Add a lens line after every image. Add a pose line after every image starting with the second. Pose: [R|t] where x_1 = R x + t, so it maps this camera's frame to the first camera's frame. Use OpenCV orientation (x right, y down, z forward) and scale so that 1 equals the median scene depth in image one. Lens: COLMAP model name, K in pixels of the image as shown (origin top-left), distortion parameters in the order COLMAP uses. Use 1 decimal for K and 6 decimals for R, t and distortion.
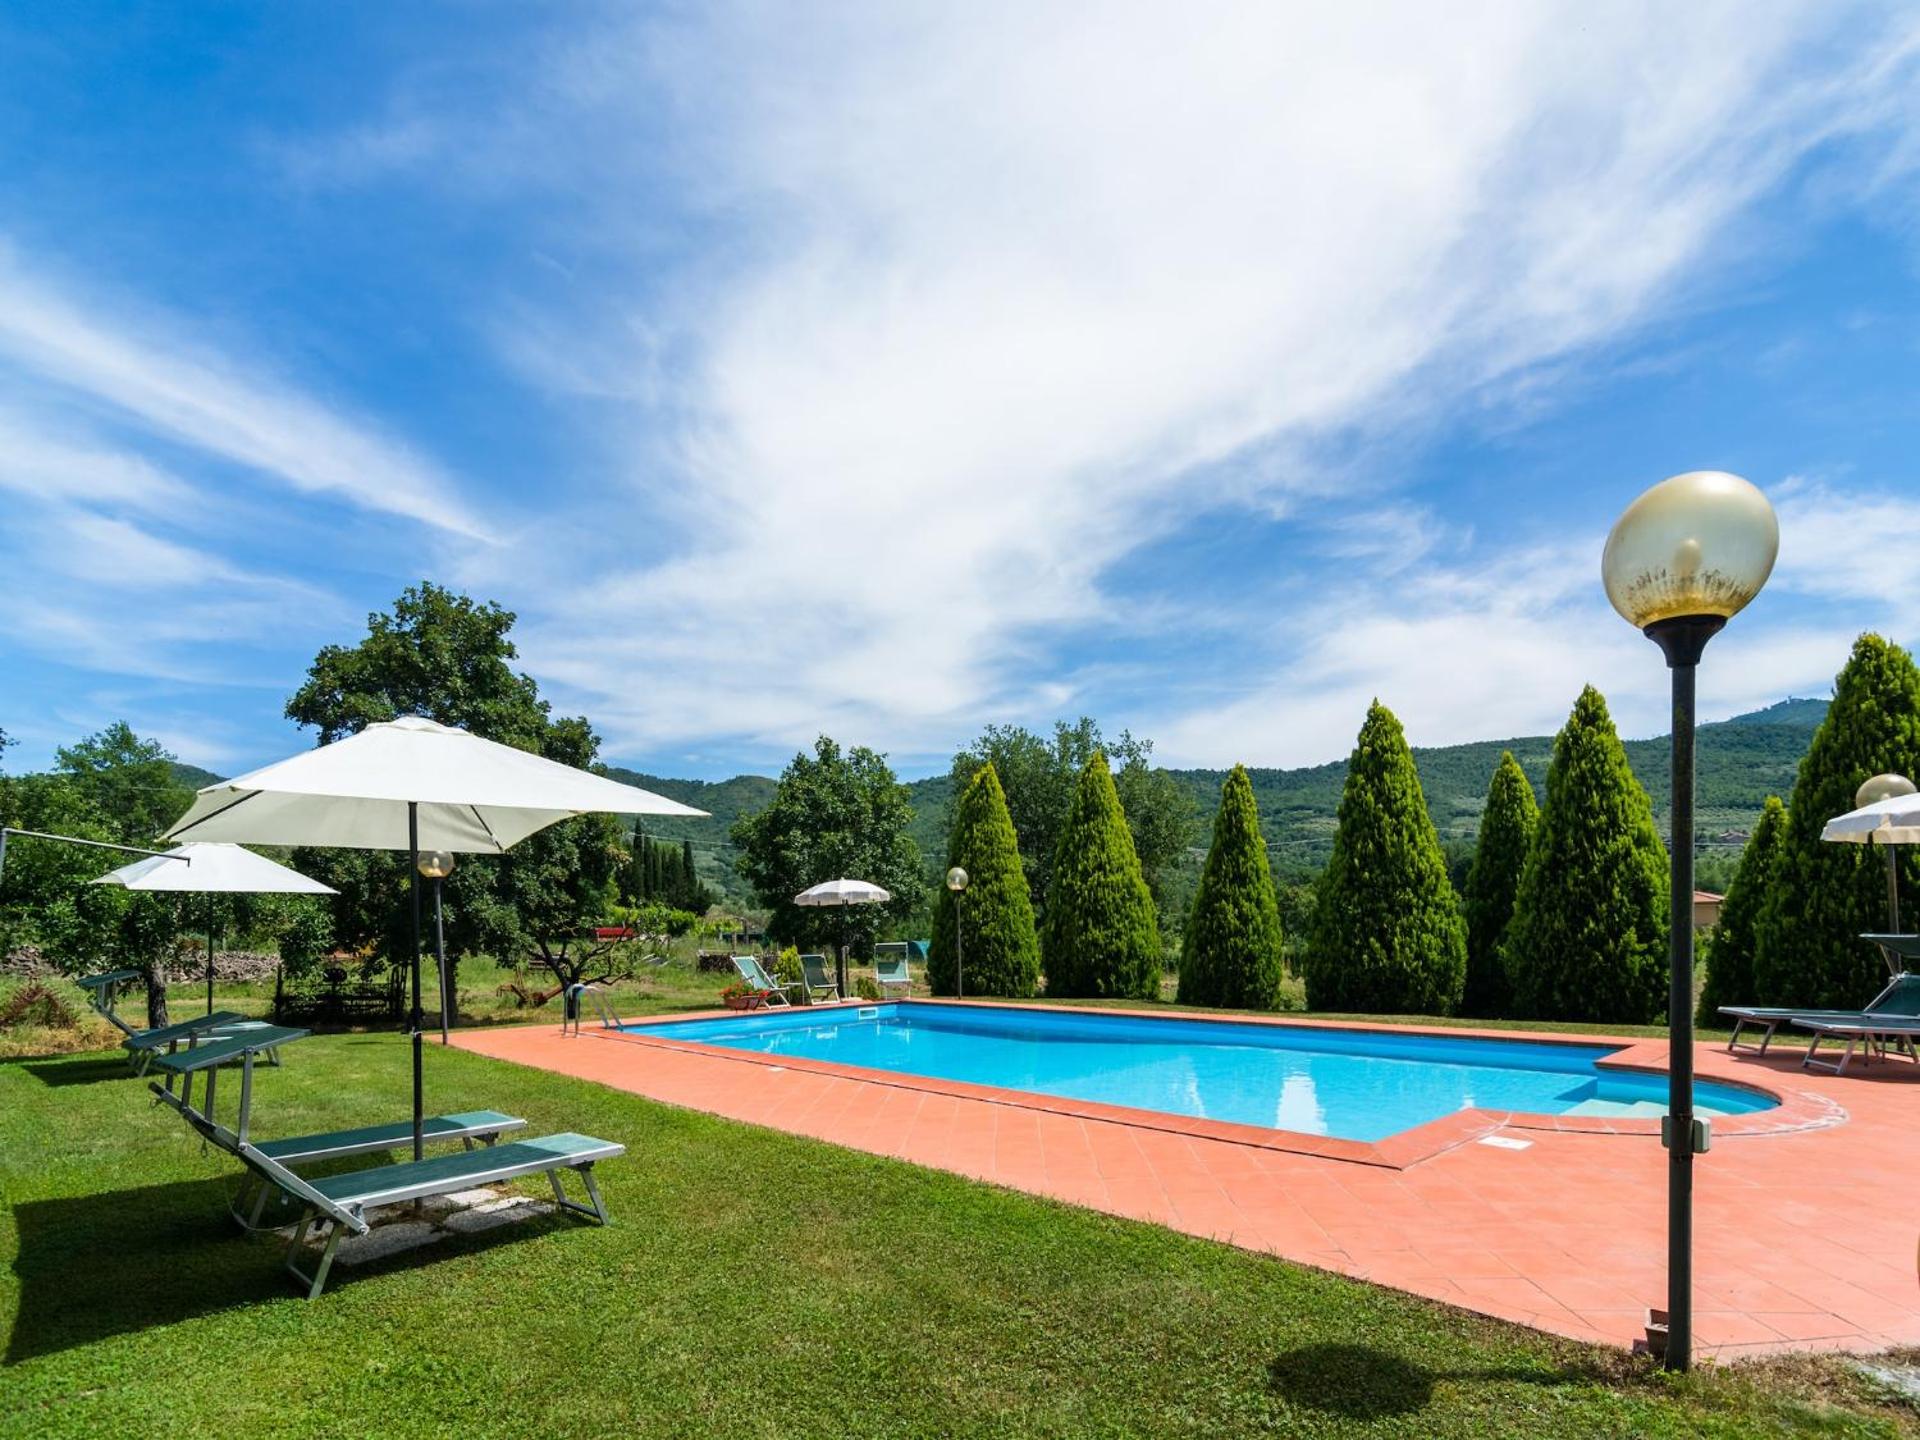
lens RADIAL K [[1694.9, 0, 839.0], [0, 1694.9, 748.9], [0, 0, 1]] dist [-0.166786, 0.358659]
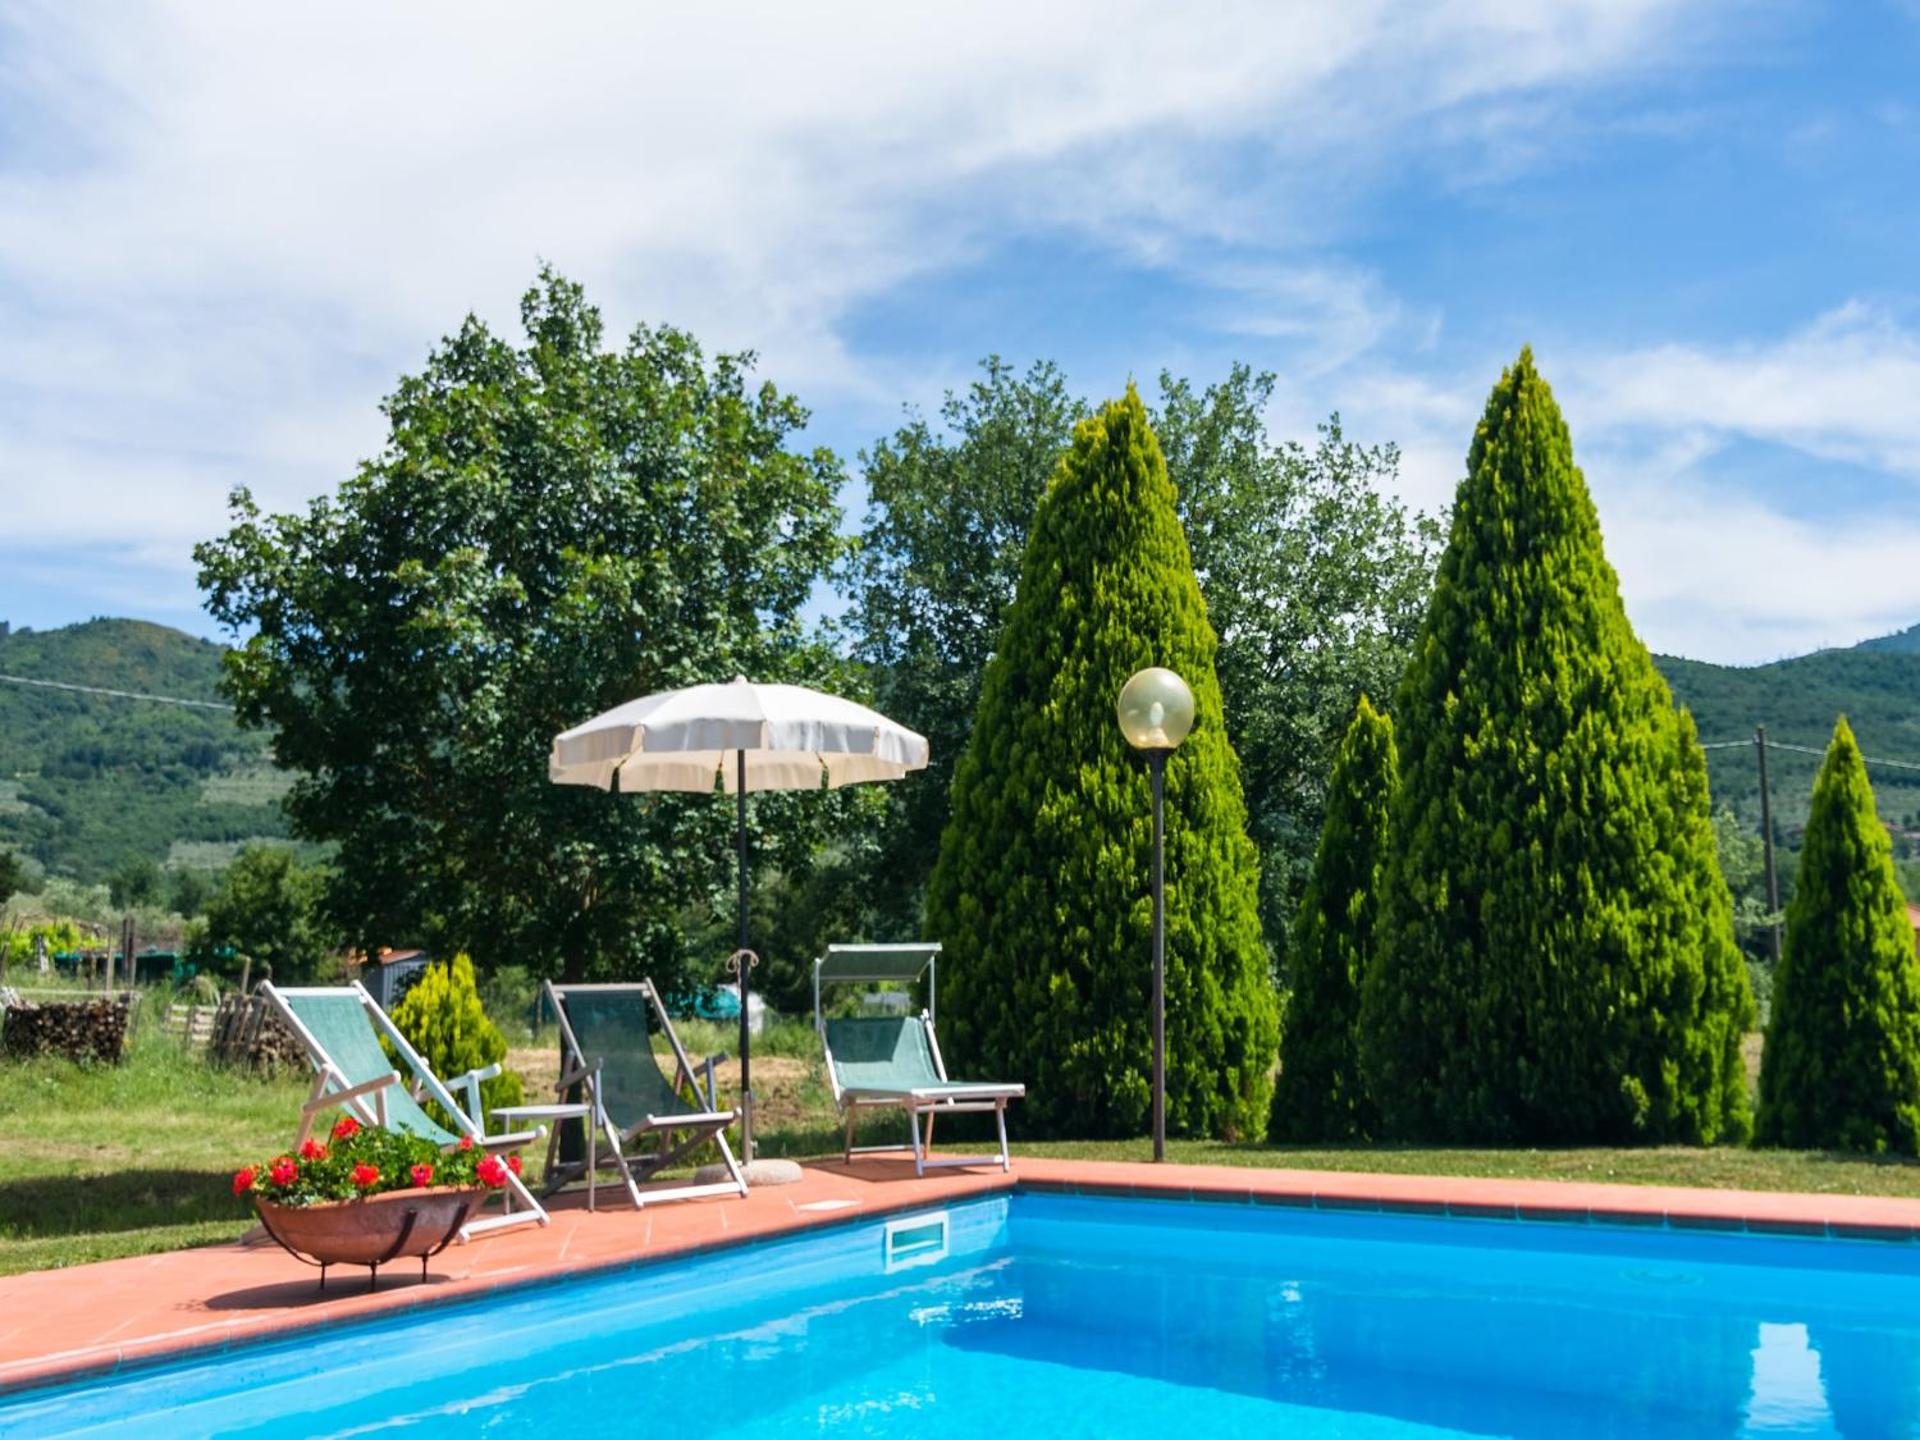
lens RADIAL K [[1694.9, 0, 839.0], [0, 1694.9, 748.9], [0, 0, 1]] dist [-0.166786, 0.358659]
pose [[0.911194, 0.068746, 0.406200, -0.078174], [-0.050122, 0.997154, -0.056325, 0.091995], [-0.408916, 0.030963, 0.912046, 0.705845]]
